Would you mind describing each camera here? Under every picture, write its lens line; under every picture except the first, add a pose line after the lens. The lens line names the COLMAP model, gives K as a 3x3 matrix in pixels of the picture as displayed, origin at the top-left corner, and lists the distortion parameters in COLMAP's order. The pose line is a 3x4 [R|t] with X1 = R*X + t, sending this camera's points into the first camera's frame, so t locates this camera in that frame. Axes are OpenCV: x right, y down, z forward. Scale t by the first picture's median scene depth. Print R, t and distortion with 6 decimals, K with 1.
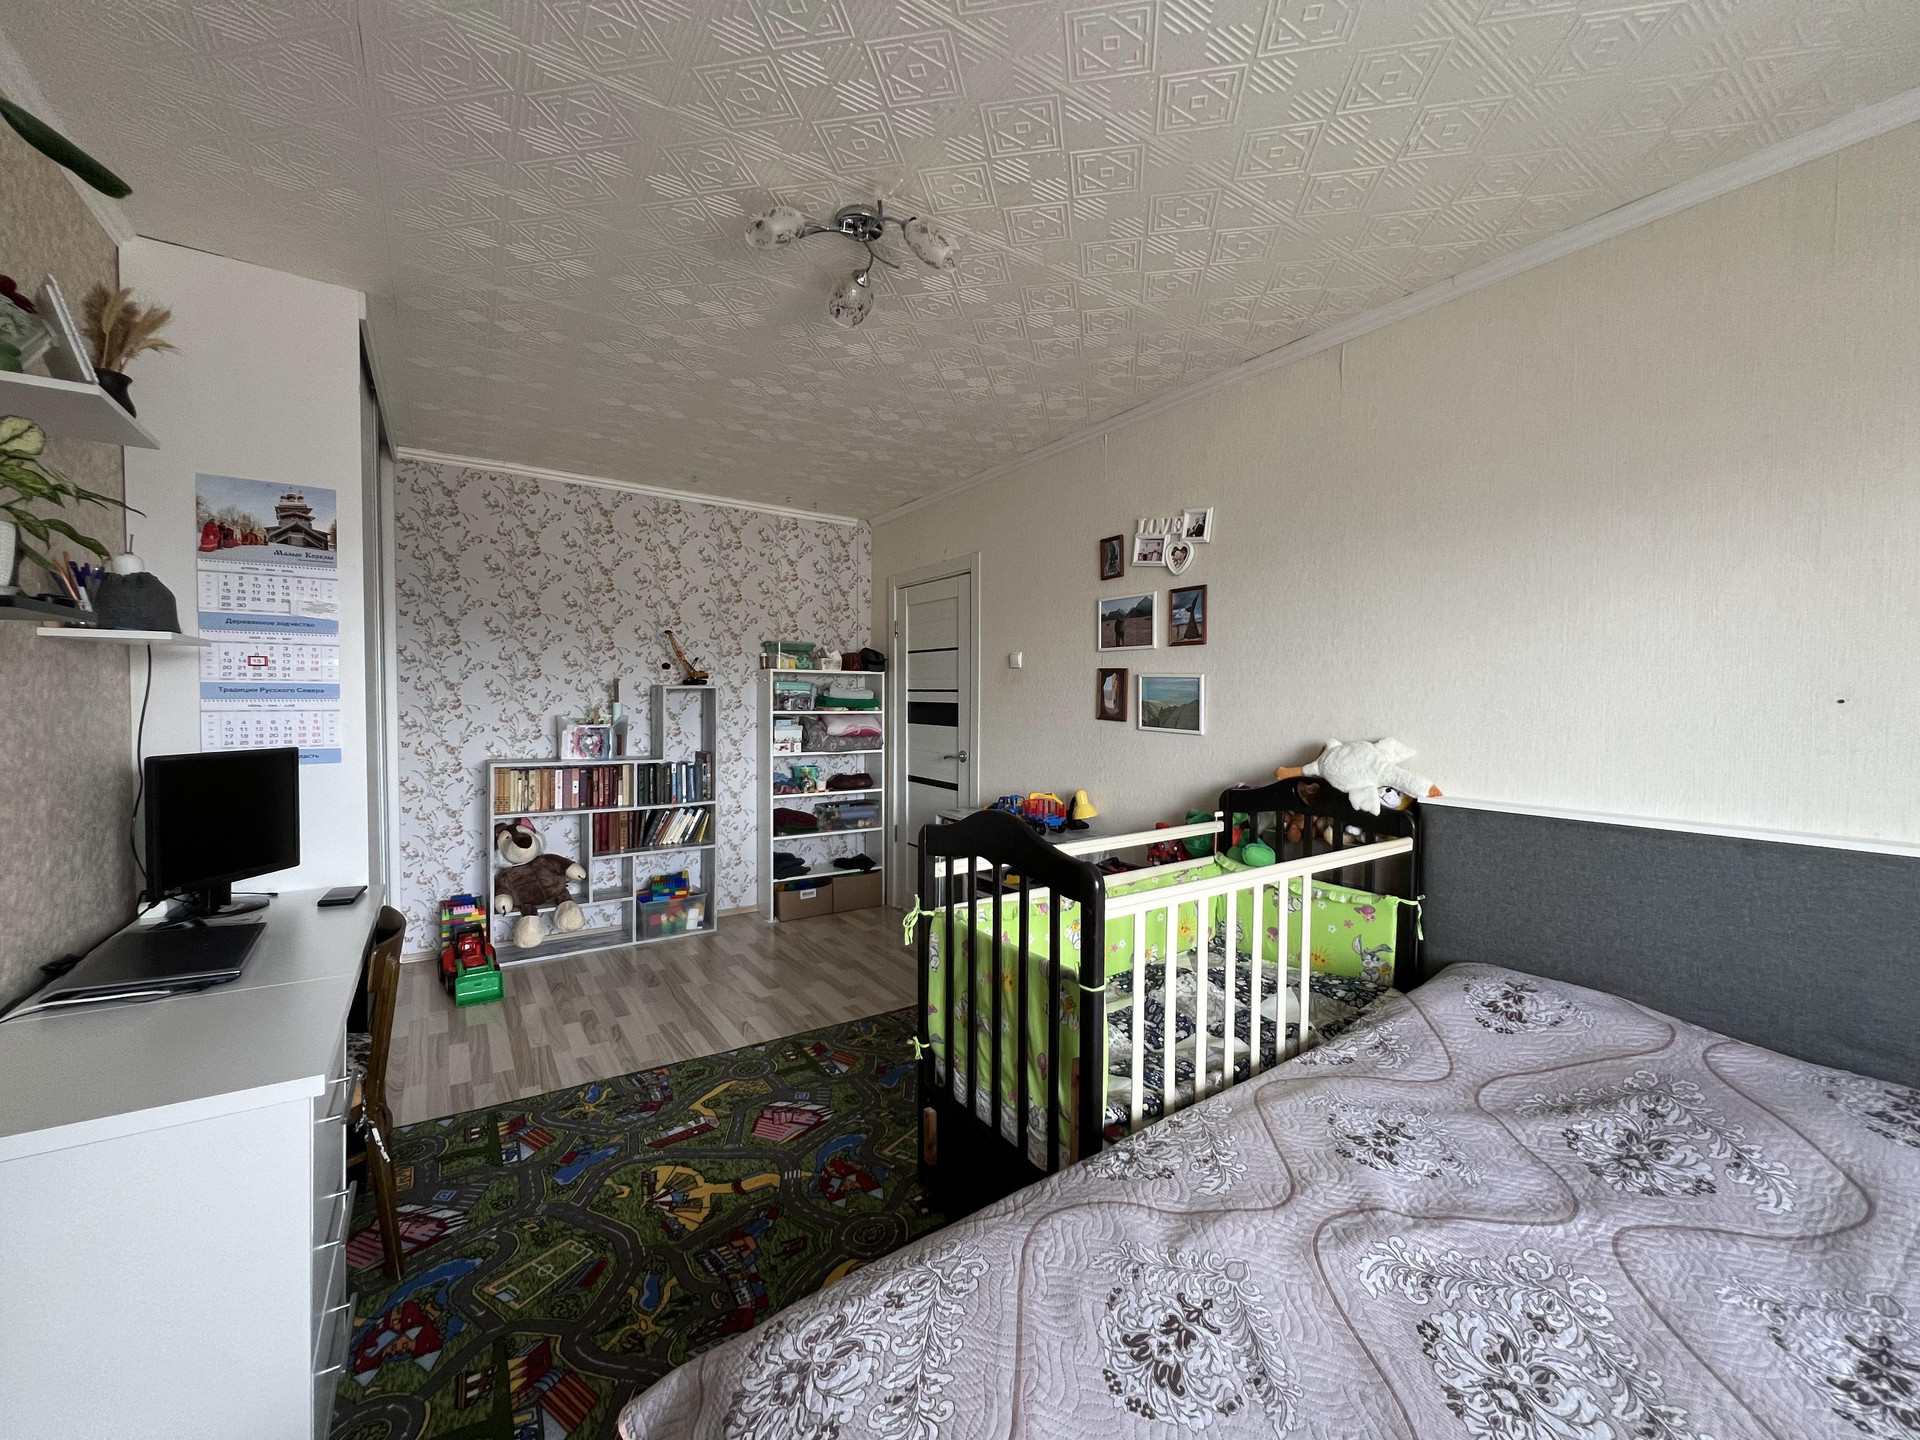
lens RADIAL K [[765.7, 0, 963.0], [0, 765.7, 718.3], [0, 0, 1]] dist [-0.002675, 0.000642]
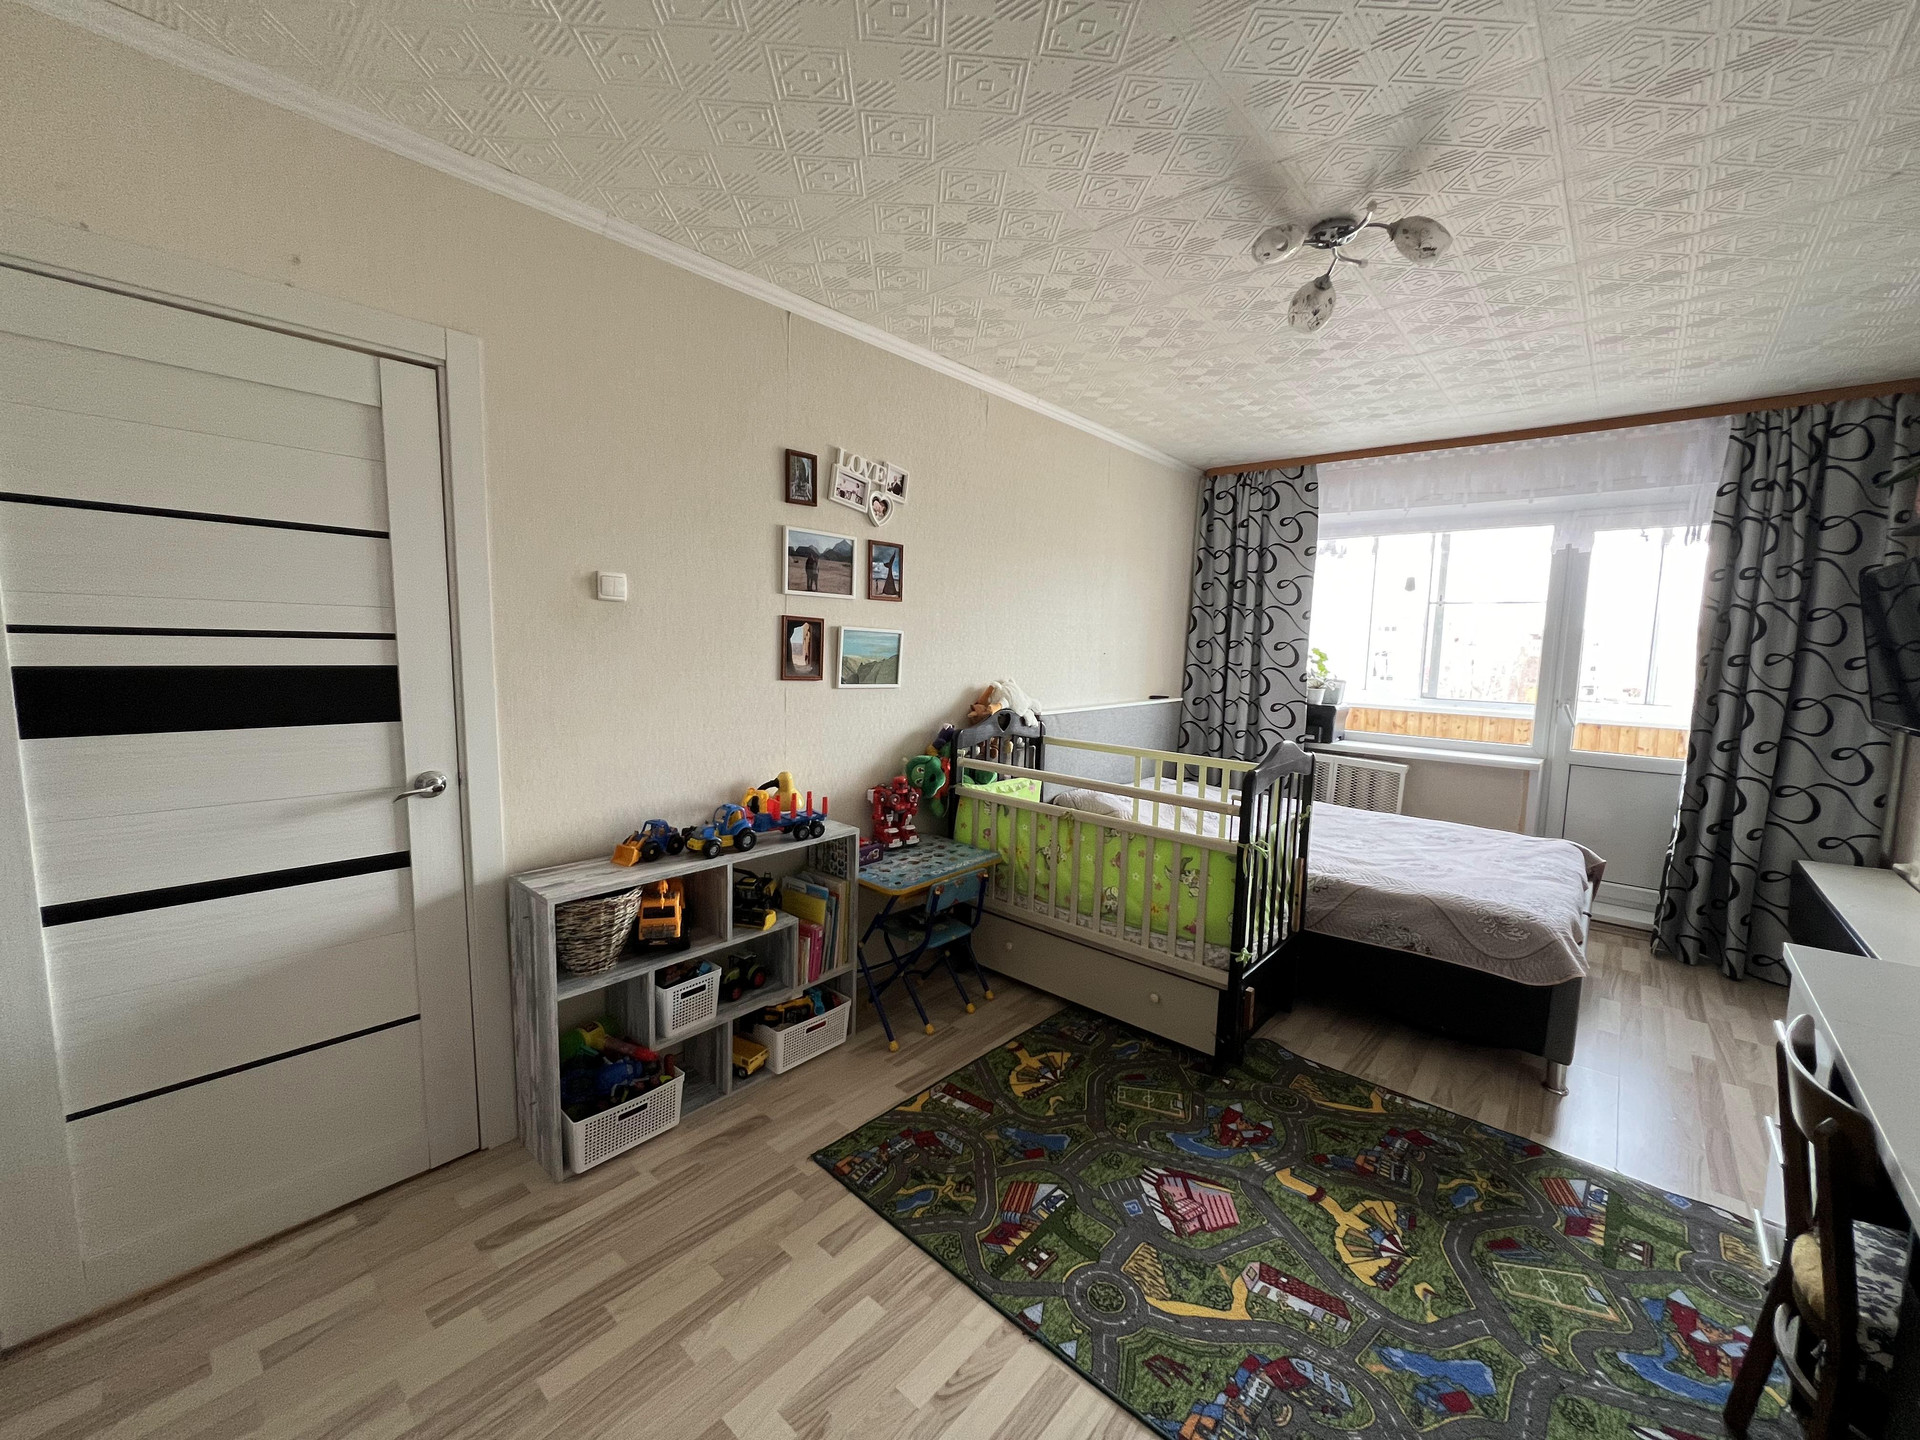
lens RADIAL K [[765.7, 0, 962.1], [0, 765.7, 719.3], [0, 0, 1]] dist [-0.002675, 0.000642]
pose [[-0.251986, -0.113220, 0.961085, -0.722080], [-0.001243, 0.993170, 0.116674, -0.057854], [-0.967730, 0.028206, -0.250406, 1.159687]]
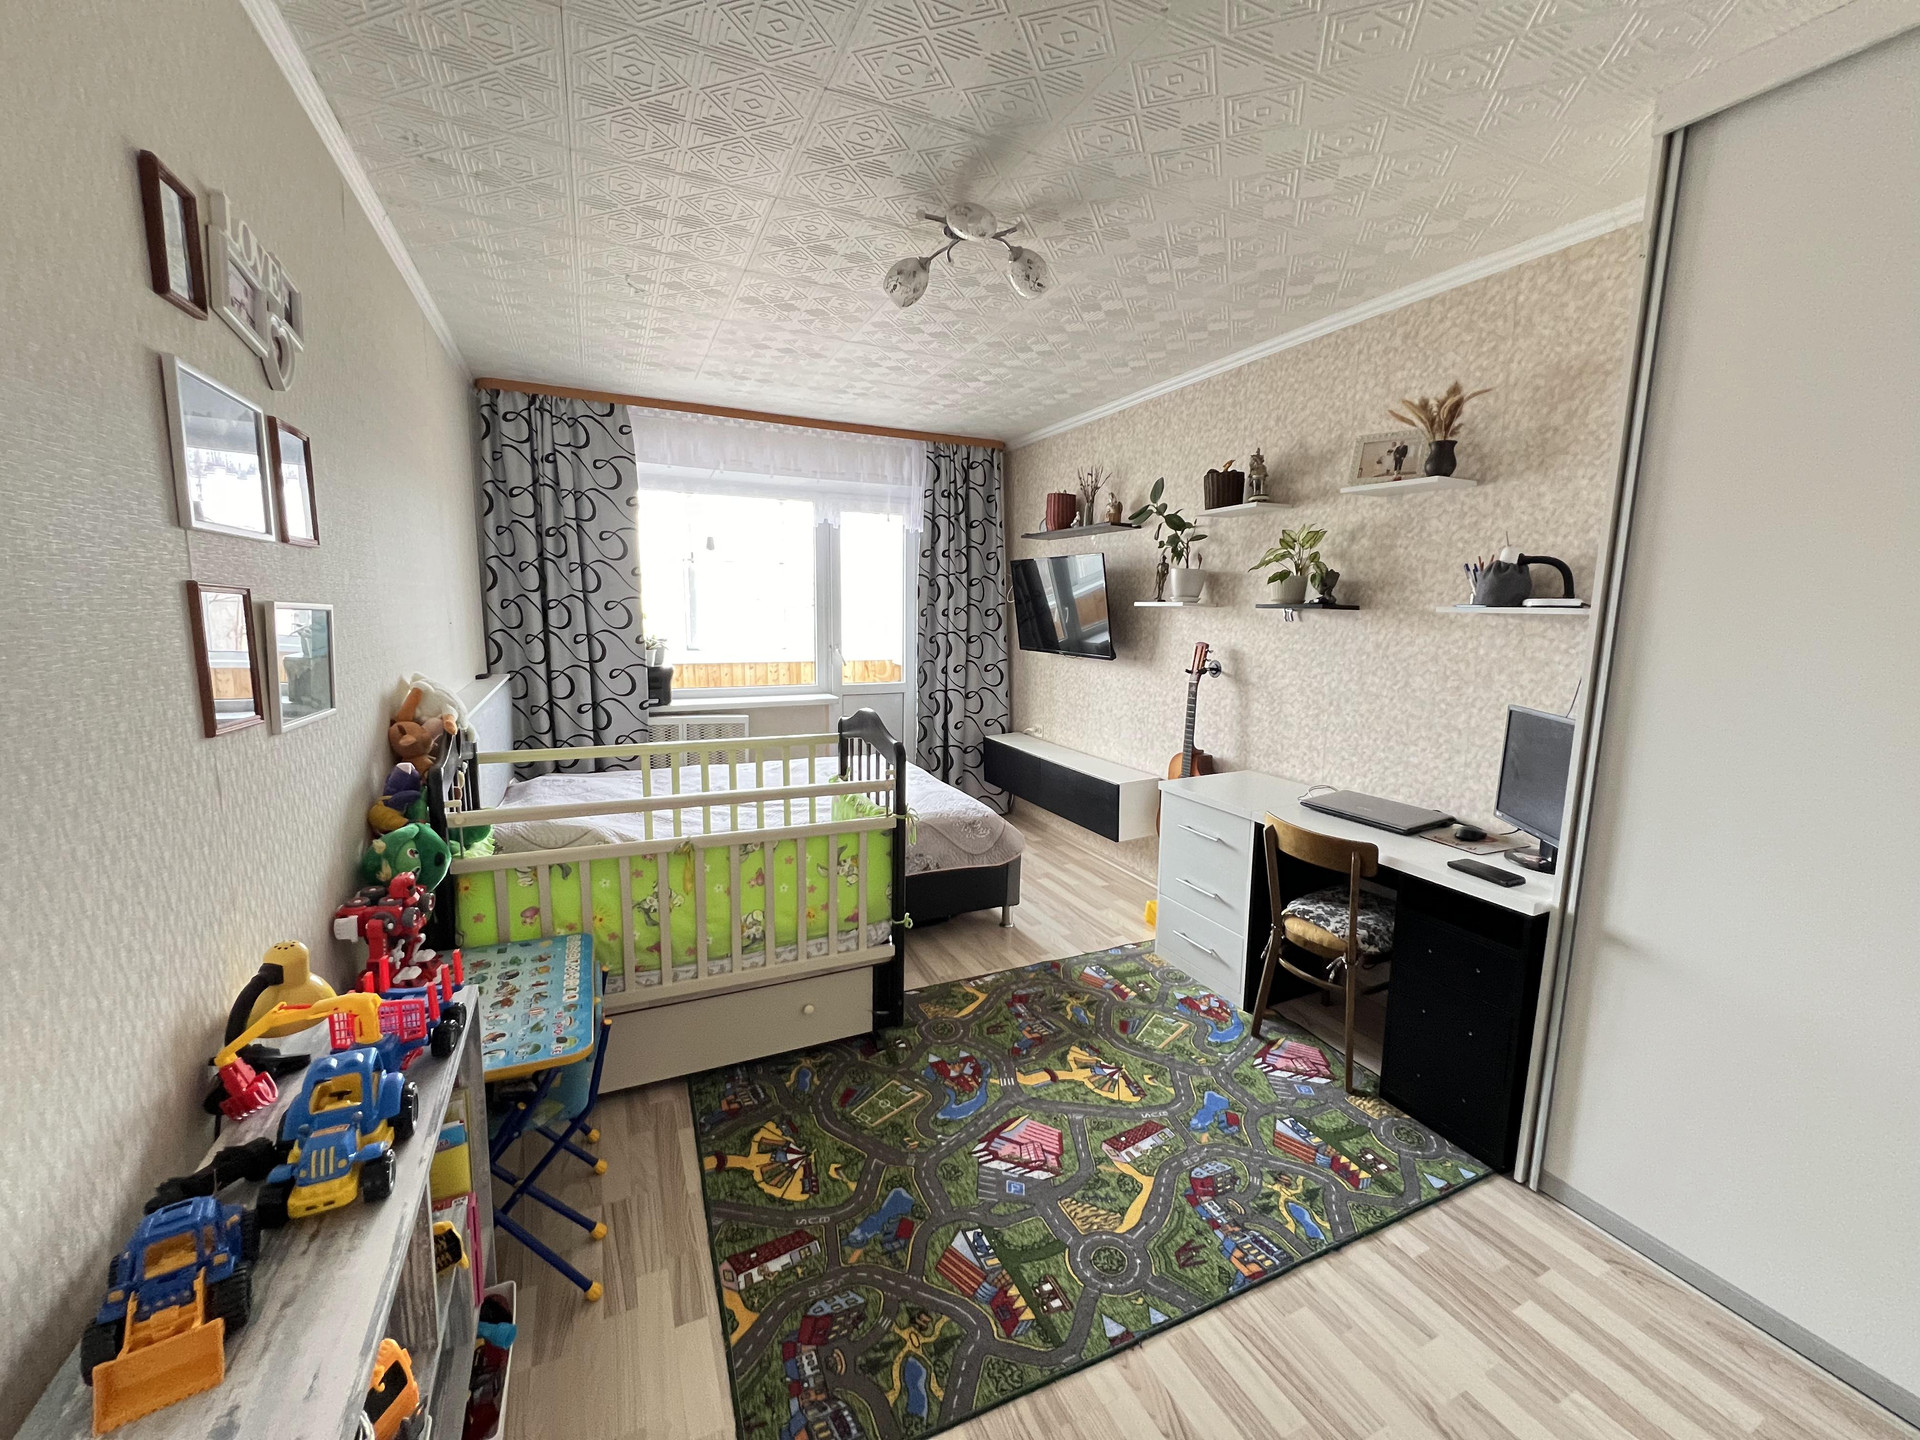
lens RADIAL K [[765.7, 0, 964.9], [0, 765.7, 719.4], [0, 0, 1]] dist [-0.002675, 0.000642]
pose [[-0.988359, -0.046021, 0.145015, -0.216463], [-0.019959, 0.984136, 0.176288, -0.079791], [-0.150828, 0.171341, -0.973598, 1.443256]]
